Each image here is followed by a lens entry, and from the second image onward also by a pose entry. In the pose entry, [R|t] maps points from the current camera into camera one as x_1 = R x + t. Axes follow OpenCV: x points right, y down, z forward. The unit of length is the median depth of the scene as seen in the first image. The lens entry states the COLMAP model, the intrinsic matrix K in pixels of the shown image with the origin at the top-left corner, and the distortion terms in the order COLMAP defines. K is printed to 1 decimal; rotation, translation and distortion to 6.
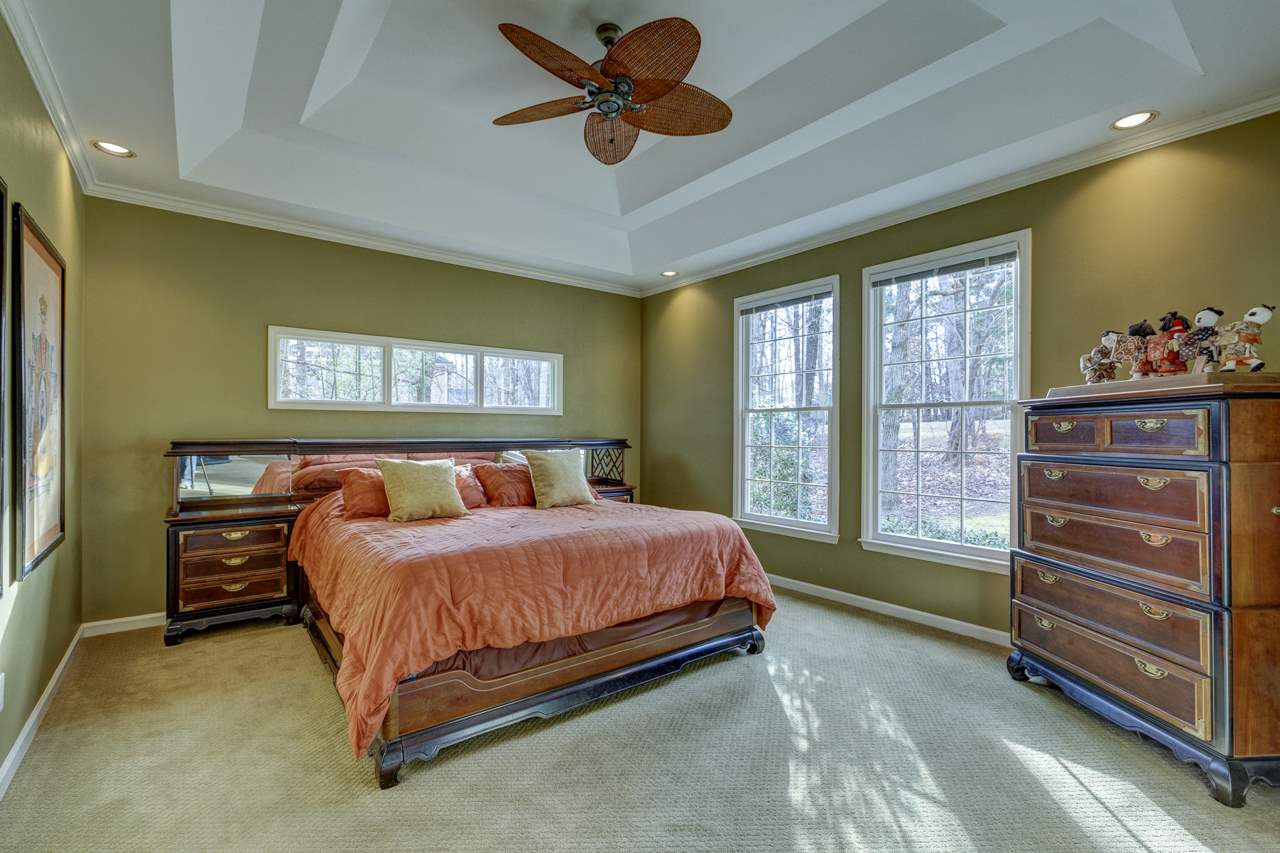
lens RADIAL K [[572.4, 0, 637.7], [0, 572.4, 429.2], [0, 0, 1]] dist [0.003556, 0.002409]
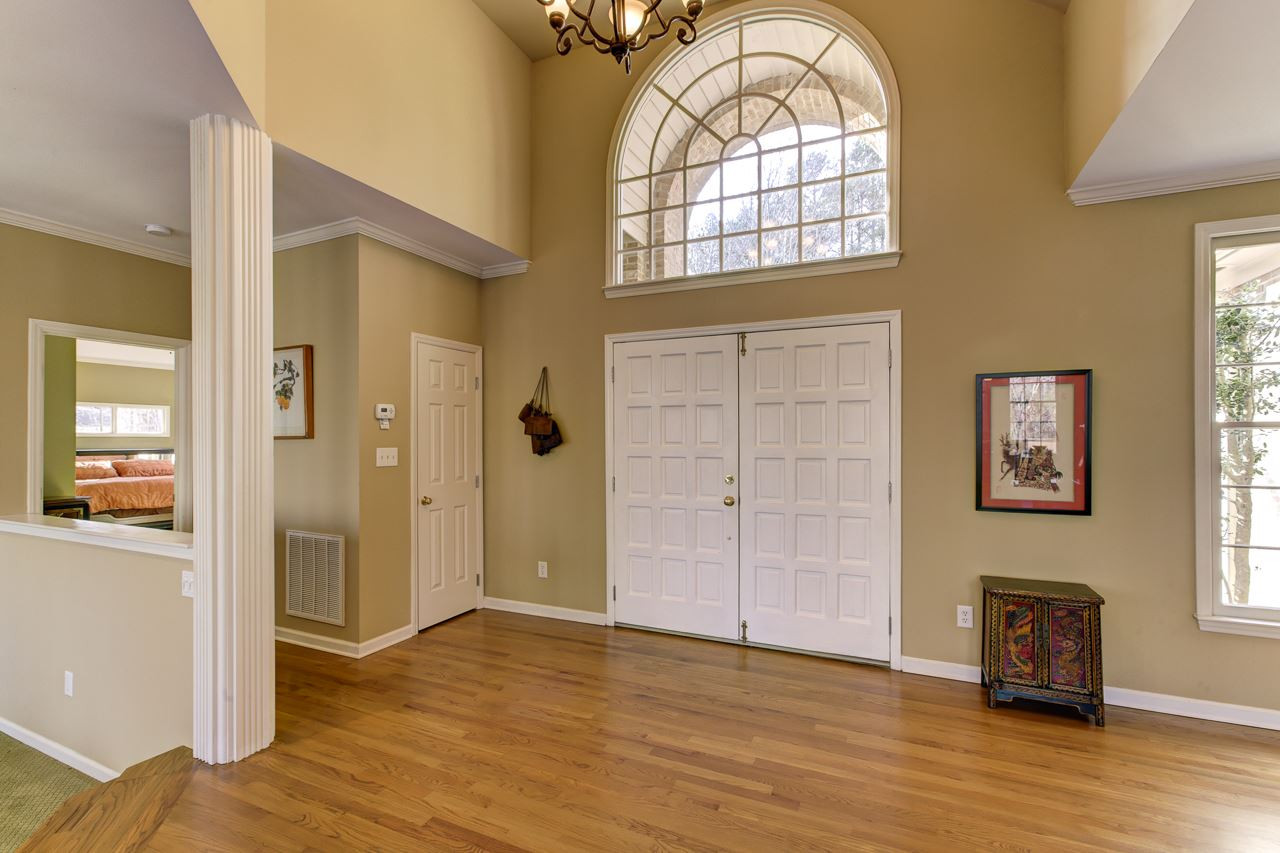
lens RADIAL K [[572.4, 0, 643.8], [0, 572.4, 433.7], [0, 0, 1]] dist [0.003556, 0.002409]
pose [[0.892526, -0.003896, 0.450979, 0.736048], [-0.000669, 0.999950, 0.009963, -0.089704], [-0.450995, -0.009194, 0.892479, -2.584570]]
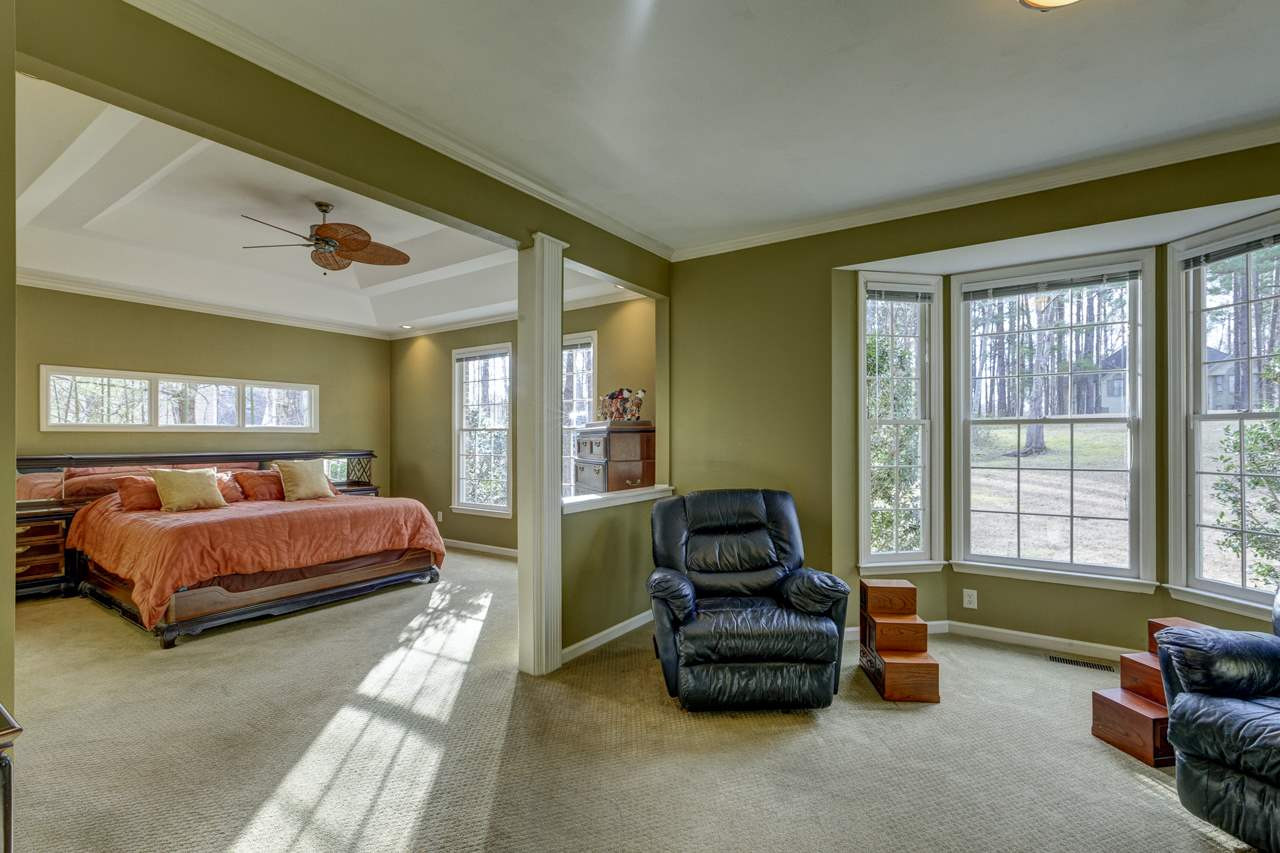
lens RADIAL K [[572.4, 0, 634.6], [0, 572.4, 435.9], [0, 0, 1]] dist [0.003556, 0.002409]
pose [[0.953444, -0.004675, 0.301534, 0.261238], [0.004530, 0.999989, 0.001179, -0.025700], [-0.301536, 0.000242, 0.953455, -0.725281]]
